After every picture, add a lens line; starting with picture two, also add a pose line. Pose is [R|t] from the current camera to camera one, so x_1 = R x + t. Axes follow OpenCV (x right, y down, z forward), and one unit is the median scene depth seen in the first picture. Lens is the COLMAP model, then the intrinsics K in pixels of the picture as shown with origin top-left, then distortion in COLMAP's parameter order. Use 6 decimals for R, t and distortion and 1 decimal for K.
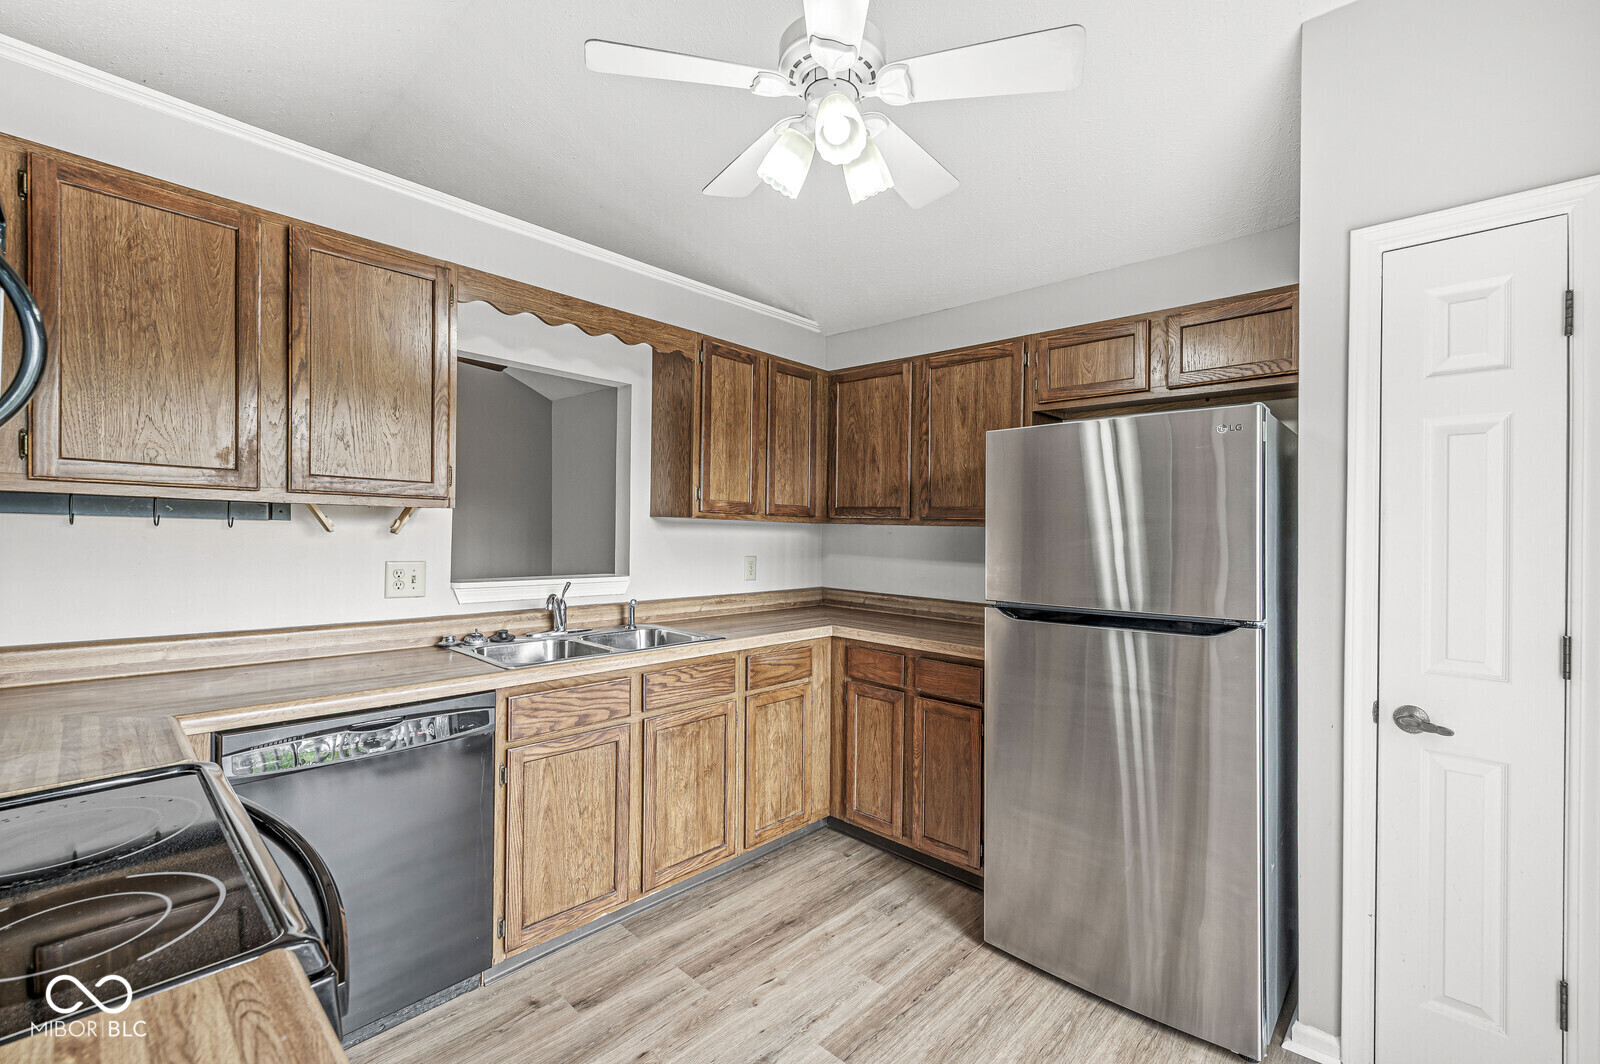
lens RADIAL K [[684.4, 0, 804.2], [0, 684.4, 531.5], [0, 0, 1]] dist [0.000019, -0.000277]
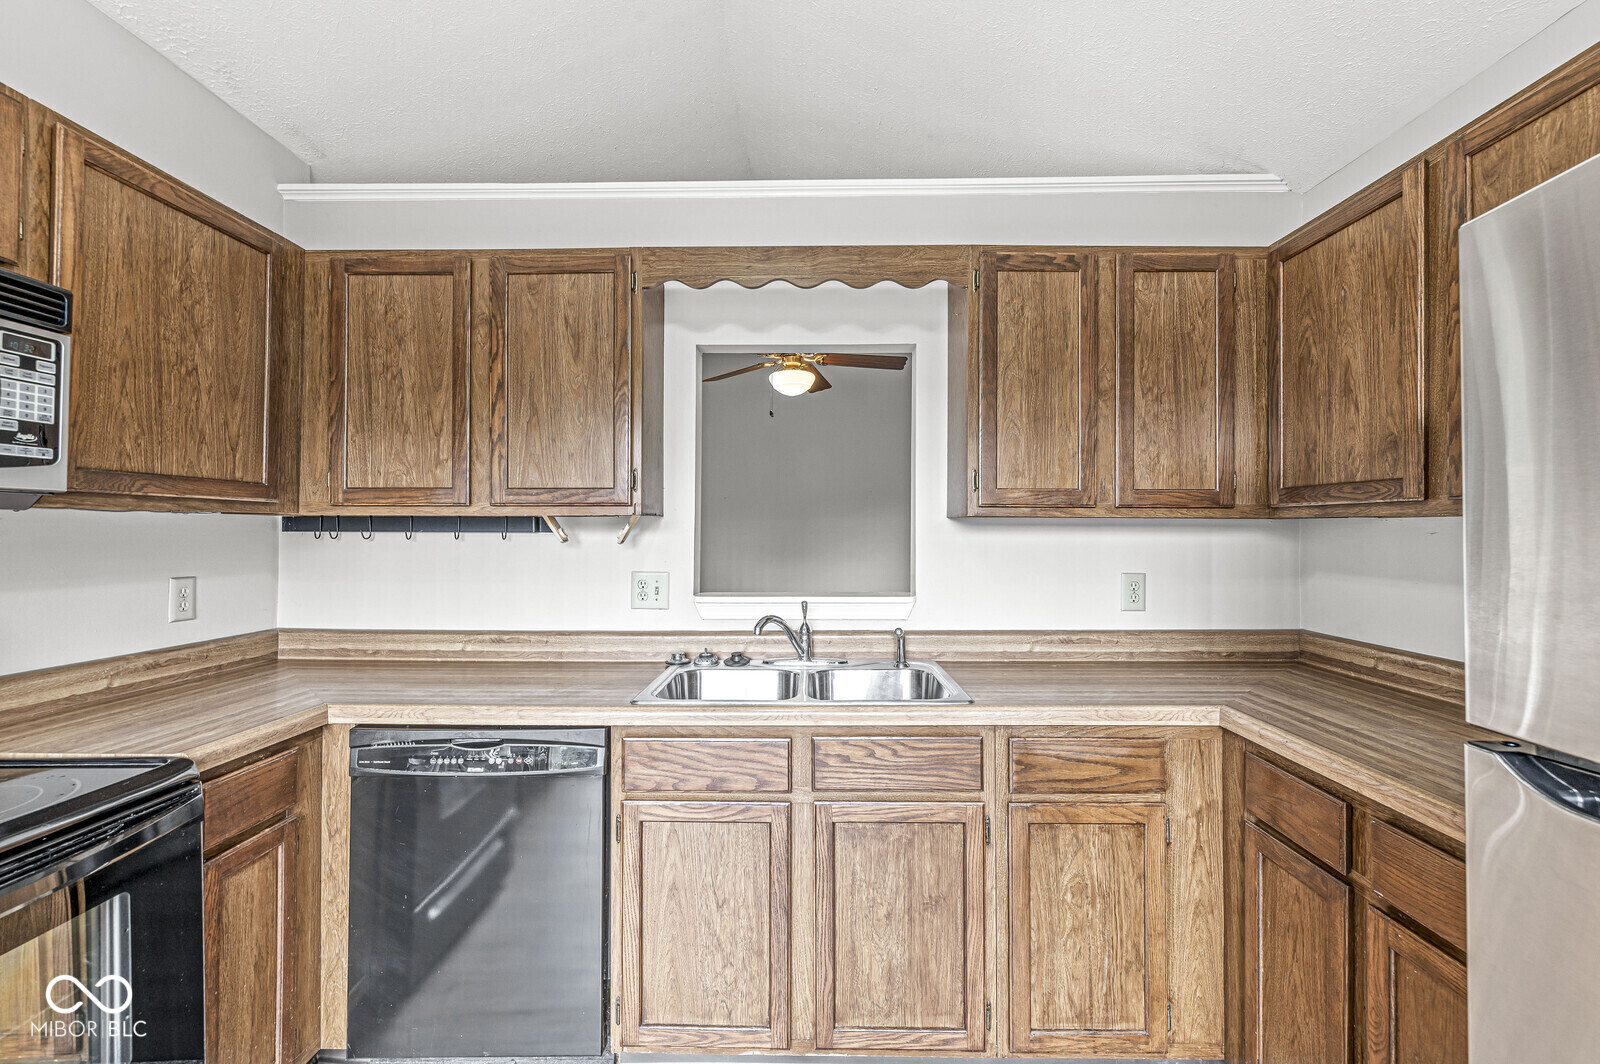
lens RADIAL K [[684.4, 0, 804.2], [0, 684.4, 531.5], [0, 0, 1]] dist [0.000019, -0.000277]
pose [[0.668038, -0.021725, -0.743810, 0.249342], [0.013083, 0.999762, -0.017450, 0.005436], [0.744012, 0.001927, 0.668163, 0.438450]]
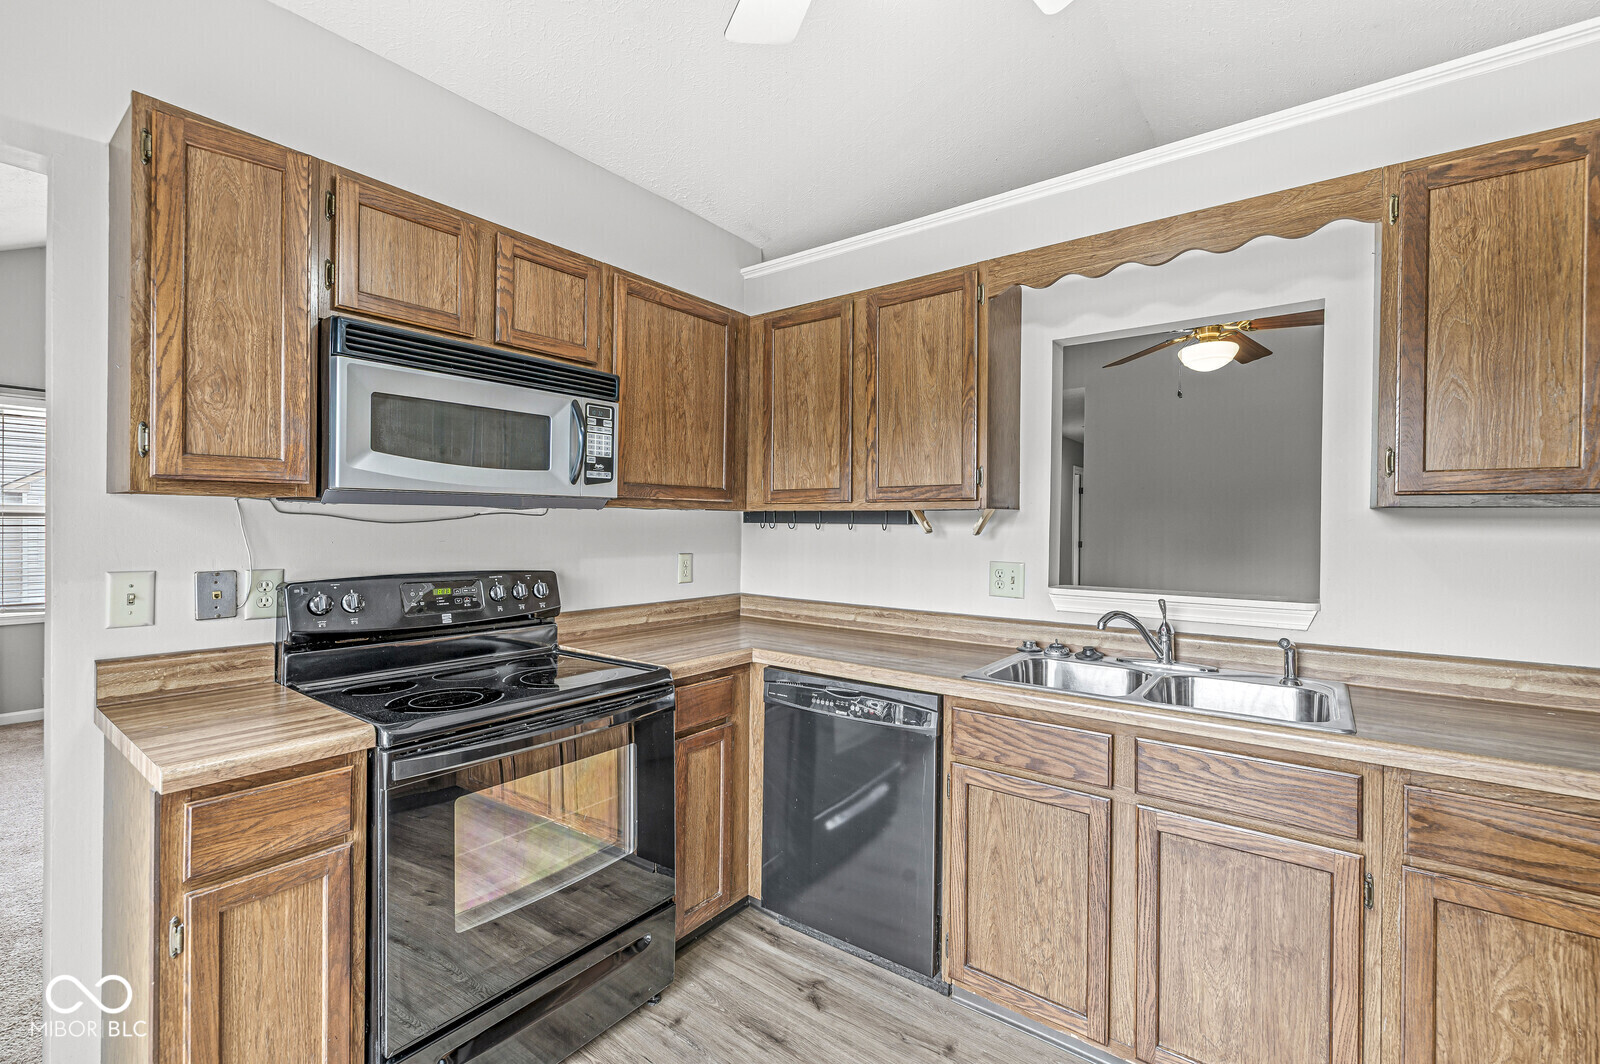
lens RADIAL K [[684.4, 0, 804.2], [0, 684.4, 531.5], [0, 0, 1]] dist [0.000019, -0.000277]
pose [[0.105290, -0.008649, -0.994404, 0.352585], [-0.004496, 0.999948, -0.009173, 0.007446], [0.994431, 0.005436, 0.105246, 0.503725]]
